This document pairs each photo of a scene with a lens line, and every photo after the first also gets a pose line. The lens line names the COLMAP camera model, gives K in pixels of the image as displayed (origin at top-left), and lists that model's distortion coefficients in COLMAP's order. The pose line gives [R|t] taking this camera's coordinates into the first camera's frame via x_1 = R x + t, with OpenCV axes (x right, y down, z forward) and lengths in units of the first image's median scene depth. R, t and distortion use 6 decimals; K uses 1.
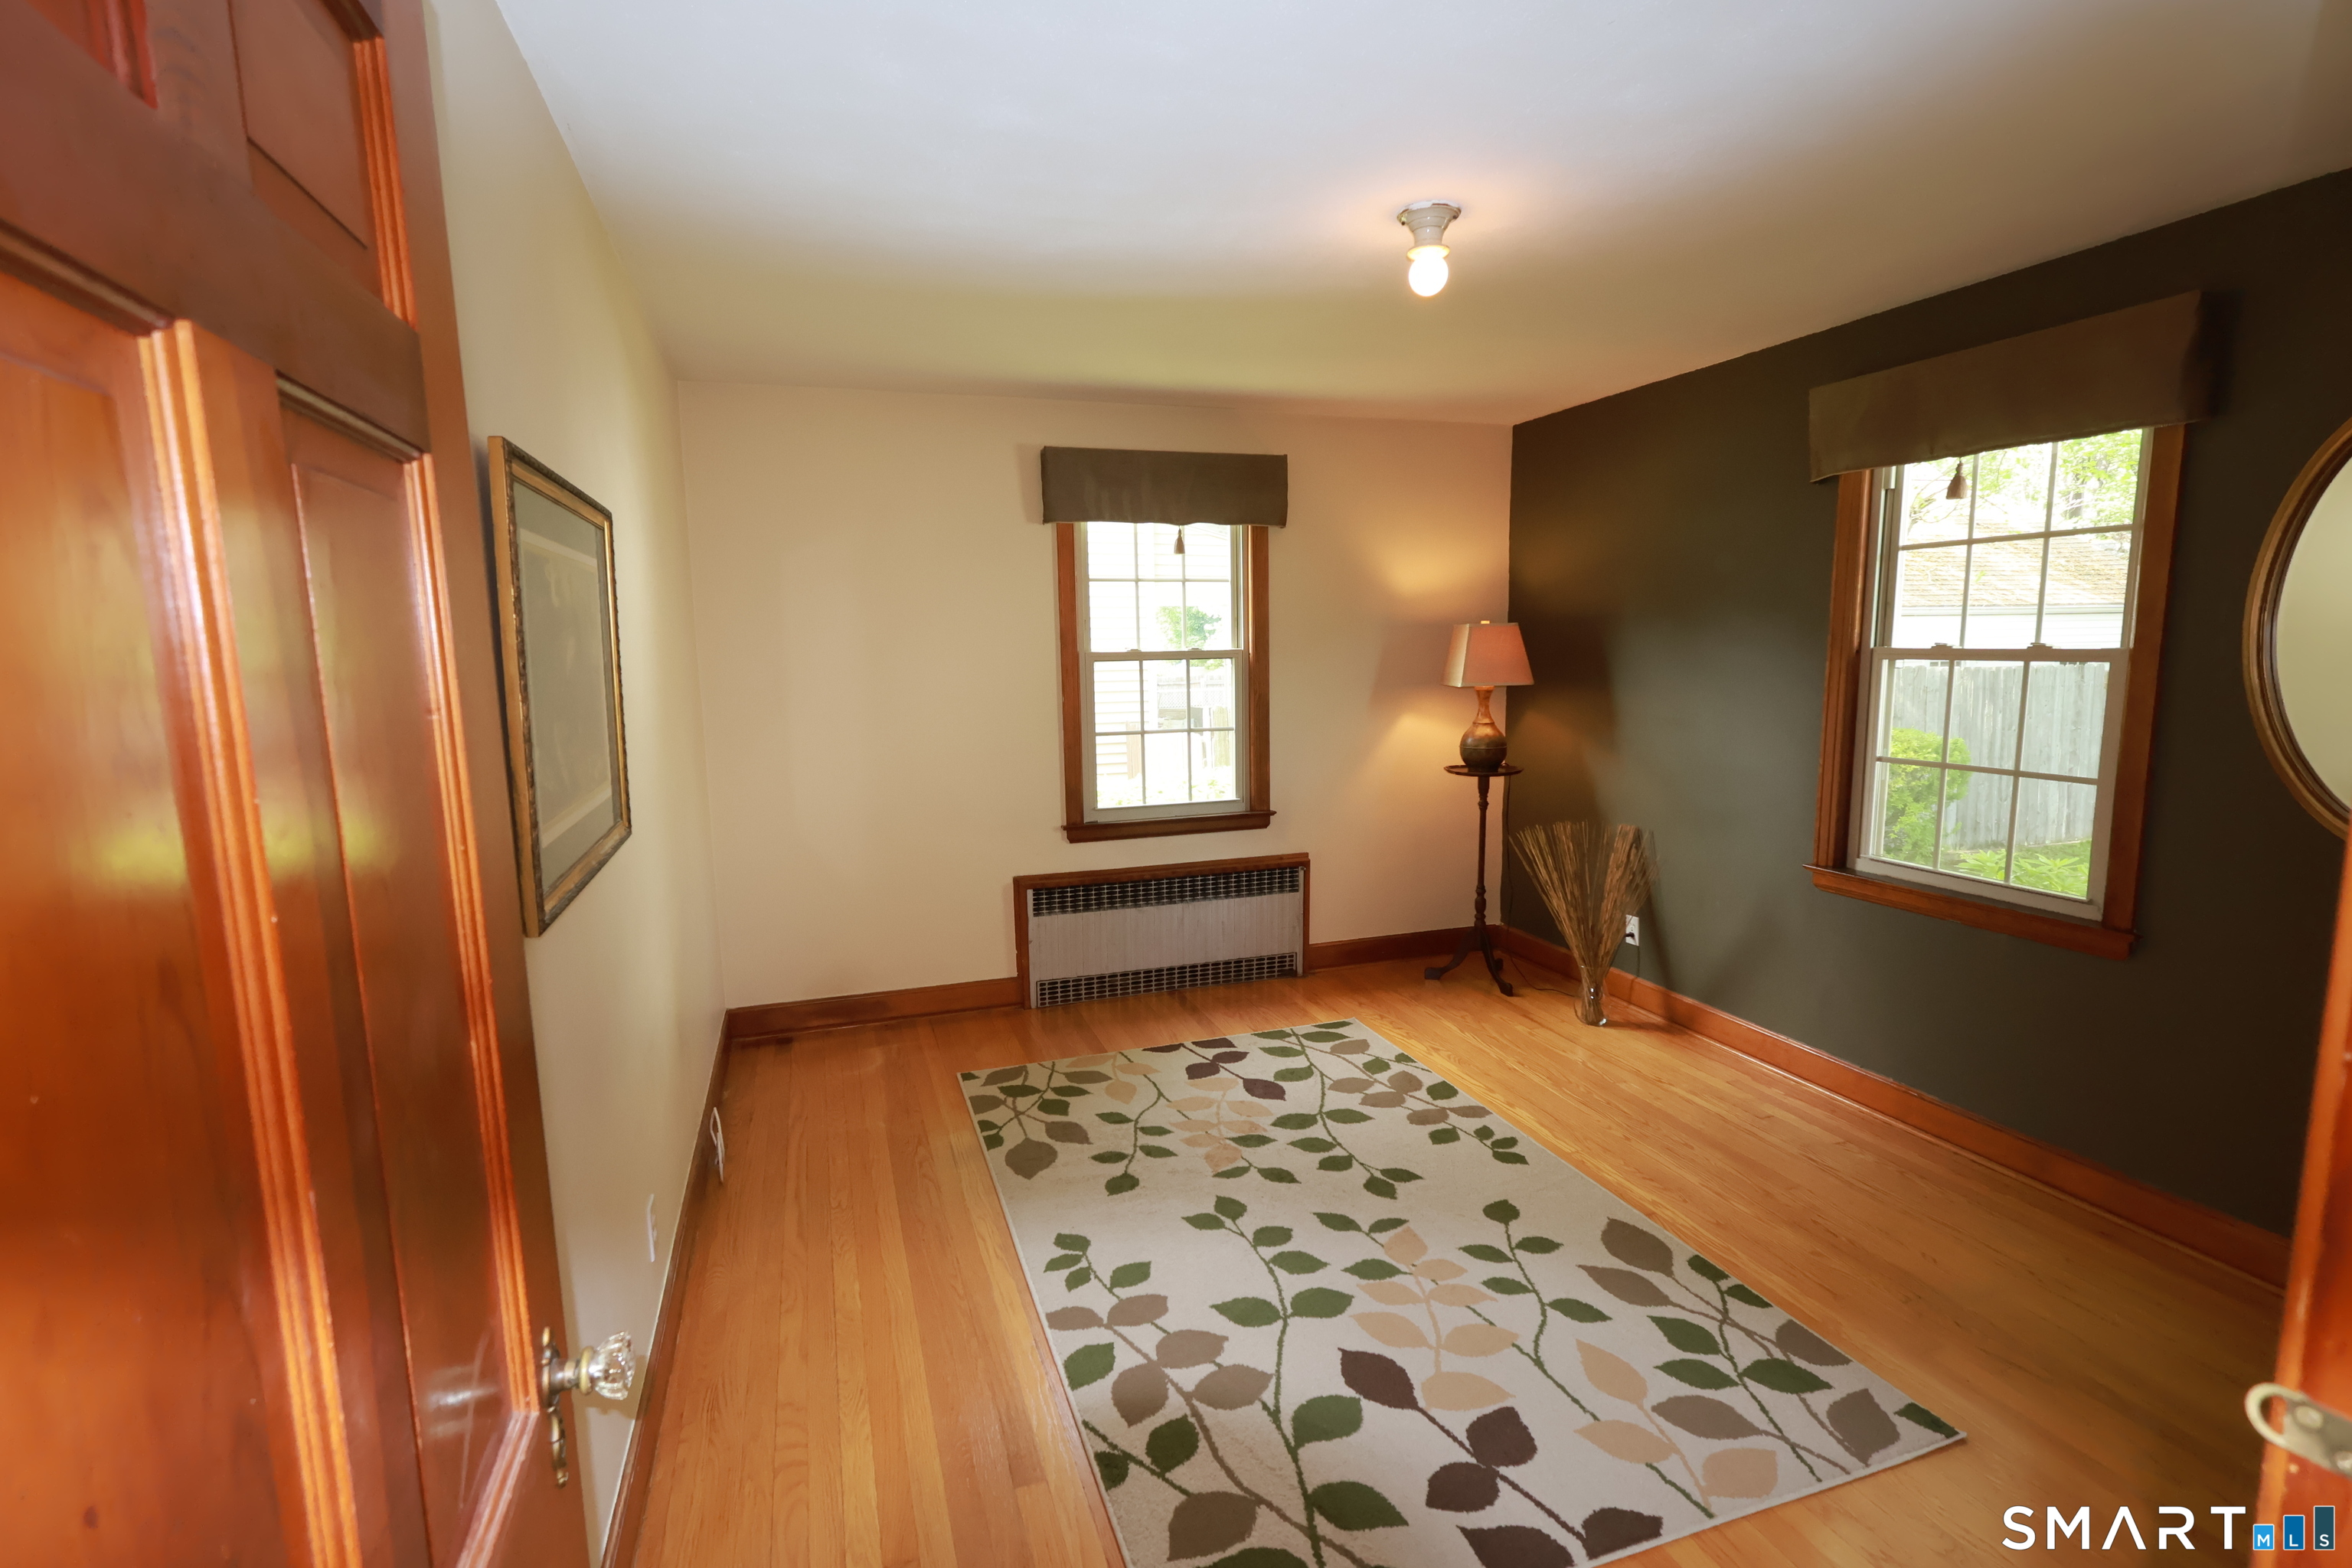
lens RADIAL K [[1079.2, 0, 1176.0], [0, 1079.2, 784.0], [0, 0, 1]] dist [-0.000583, -0.000003]
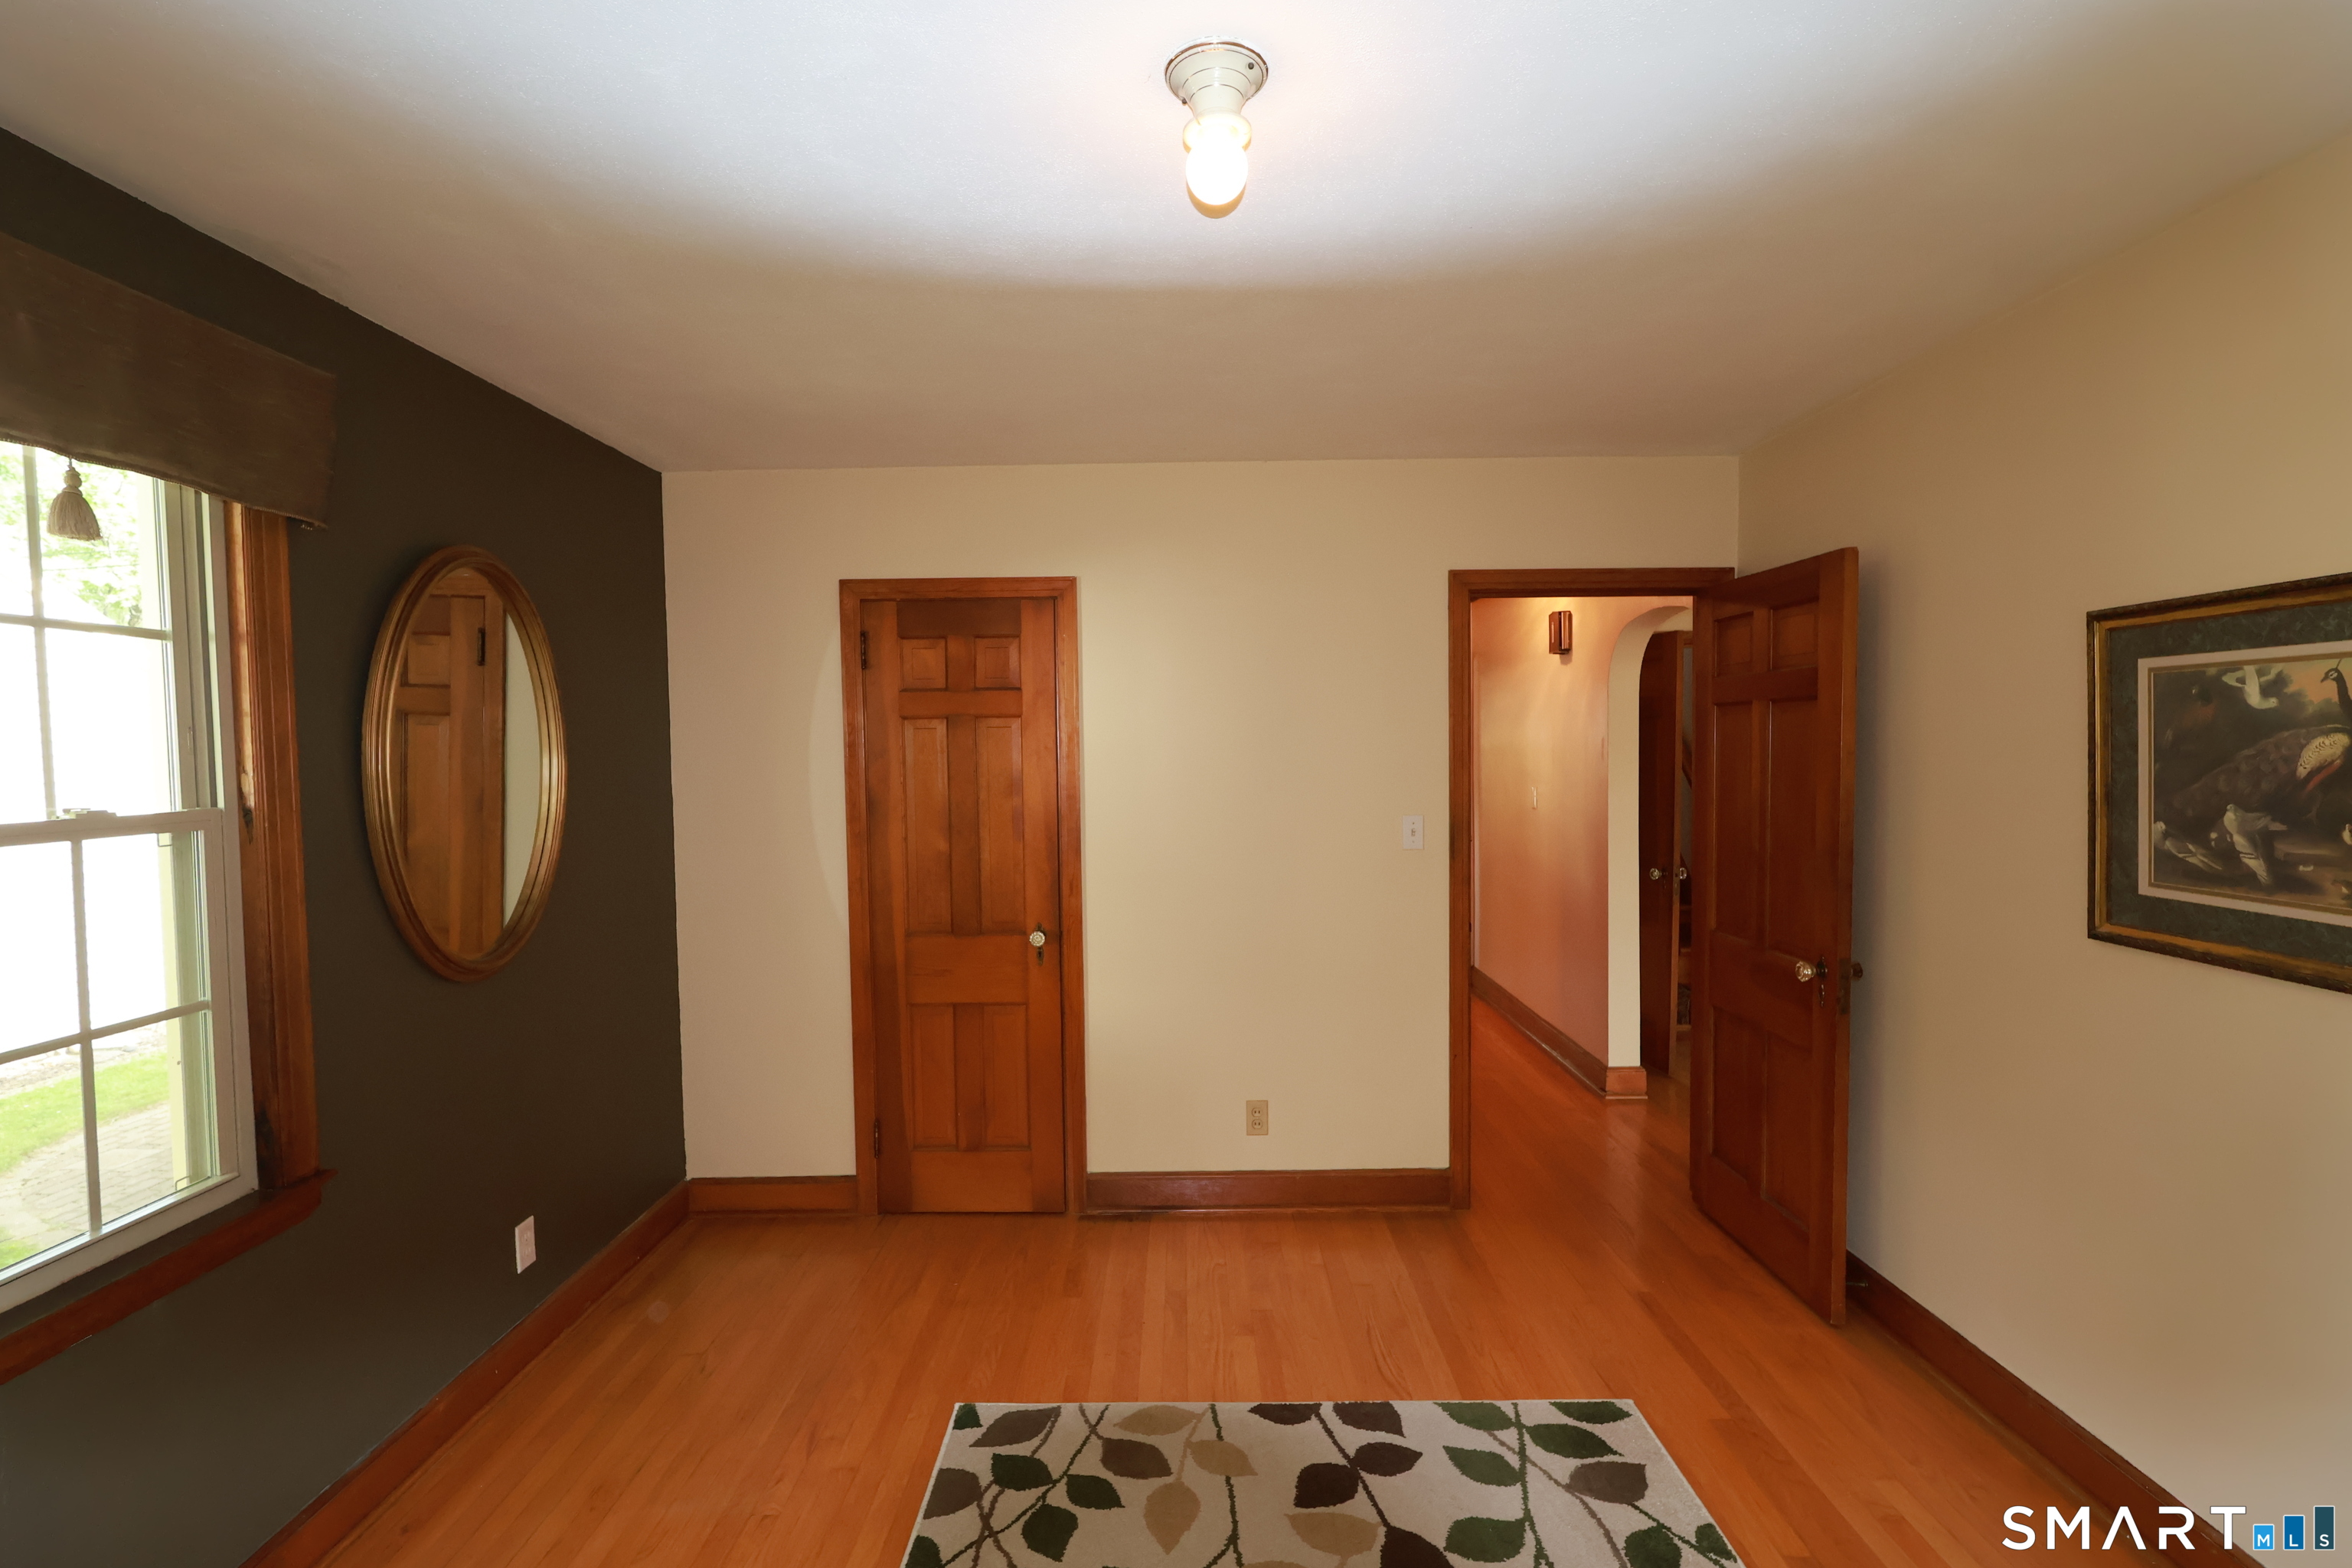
lens RADIAL K [[1079.2, 0, 1176.0], [0, 1079.2, 784.0], [0, 0, 1]] dist [-0.000583, -0.000003]
pose [[-0.943363, 0.013631, 0.331482, 0.053960], [0.071631, 0.983957, 0.163394, -0.210963], [-0.323937, 0.177884, -0.929205, 1.444175]]
